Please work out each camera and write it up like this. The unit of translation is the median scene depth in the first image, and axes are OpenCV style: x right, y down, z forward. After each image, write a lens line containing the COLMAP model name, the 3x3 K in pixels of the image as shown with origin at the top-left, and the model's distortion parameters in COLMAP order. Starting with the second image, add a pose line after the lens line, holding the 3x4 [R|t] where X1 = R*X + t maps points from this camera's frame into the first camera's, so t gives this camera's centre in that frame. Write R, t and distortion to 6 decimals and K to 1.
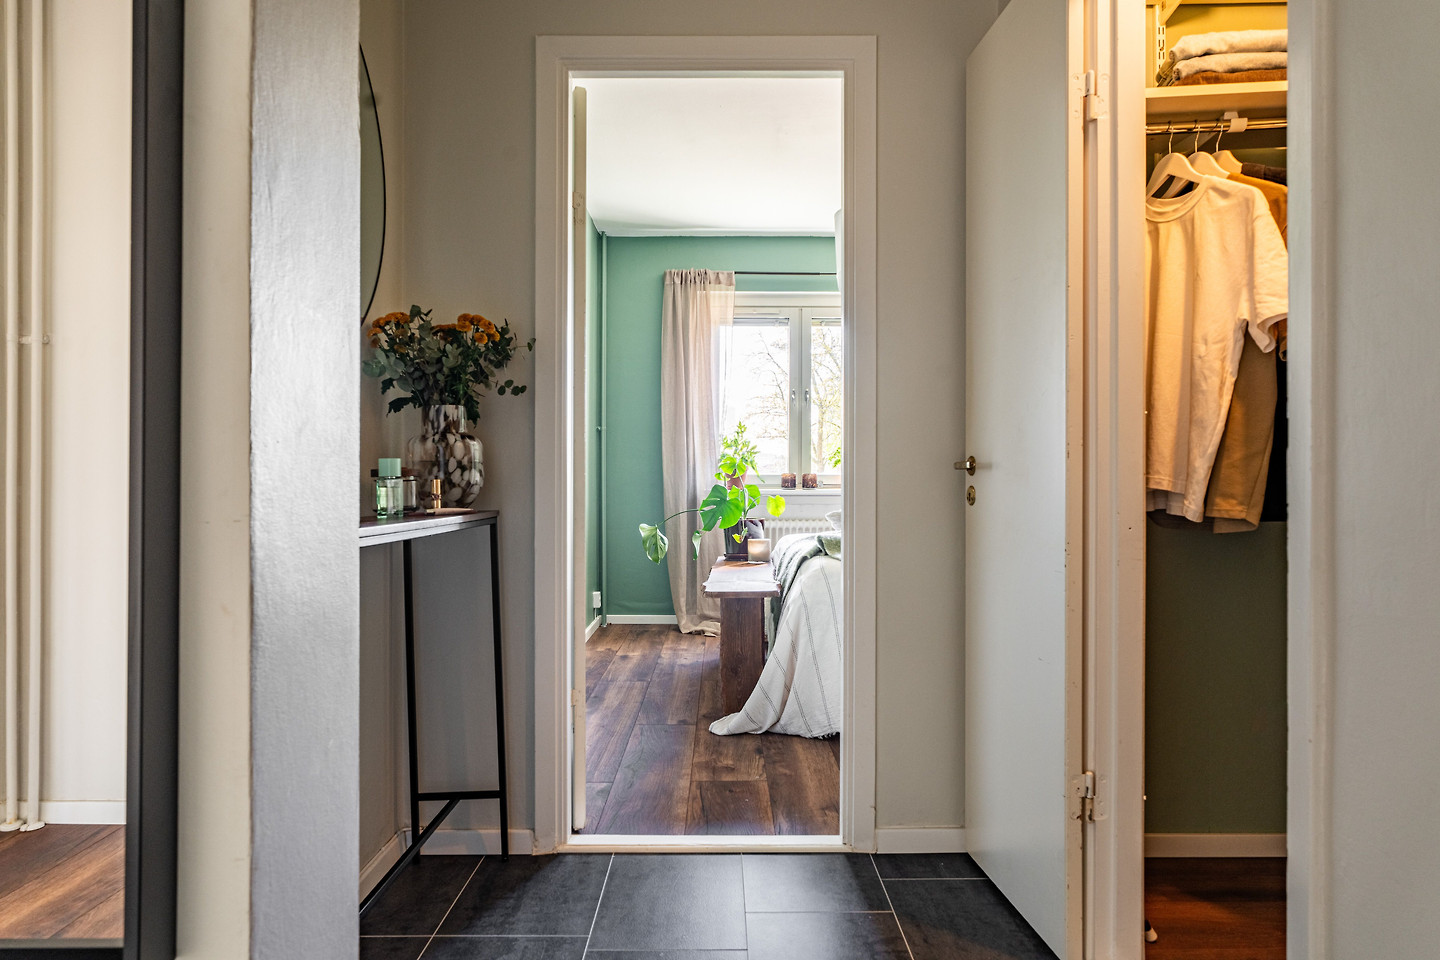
lens RADIAL K [[844.5, 0, 725.8], [0, 844.5, 481.6], [0, 0, 1]] dist [-0.002926, -0.000365]
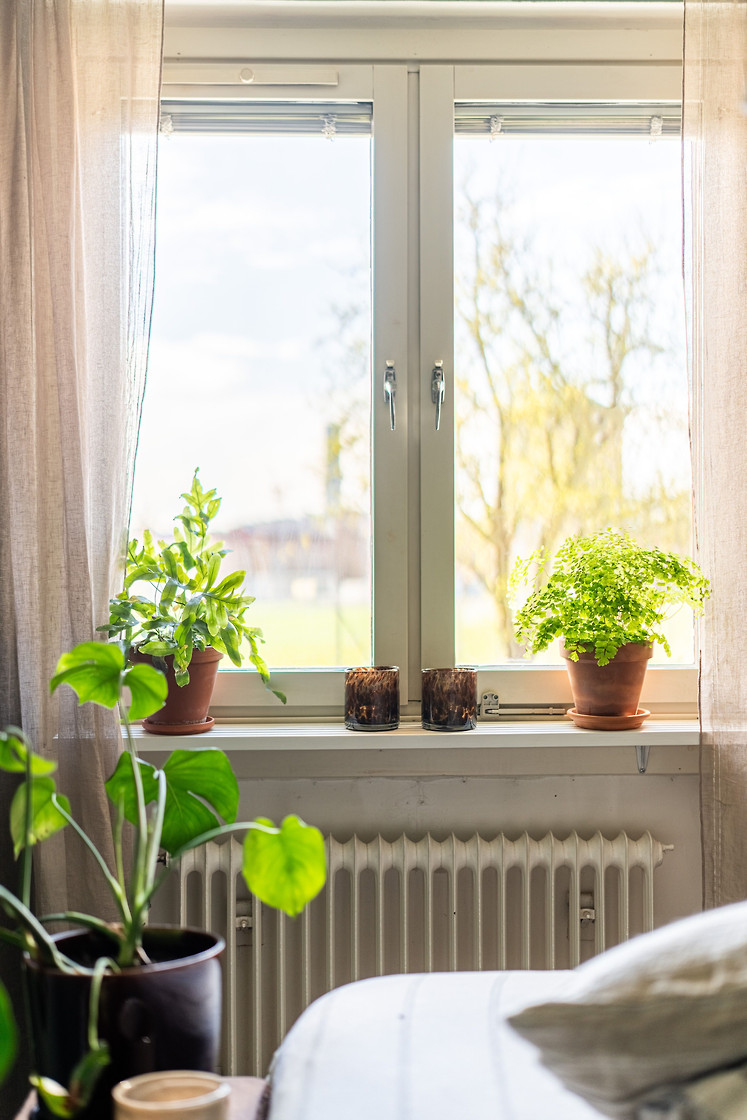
lens RADIAL K [[1596.2, 0, 372.4], [0, 1596.2, 559.7], [0, 0, 1]] dist [-0.007420, 0.000000]
pose [[0.999566, -0.005048, 0.029028, 0.060489], [0.005178, 0.999977, -0.004419, -0.043241], [-0.029005, 0.004567, 0.999569, 0.490241]]
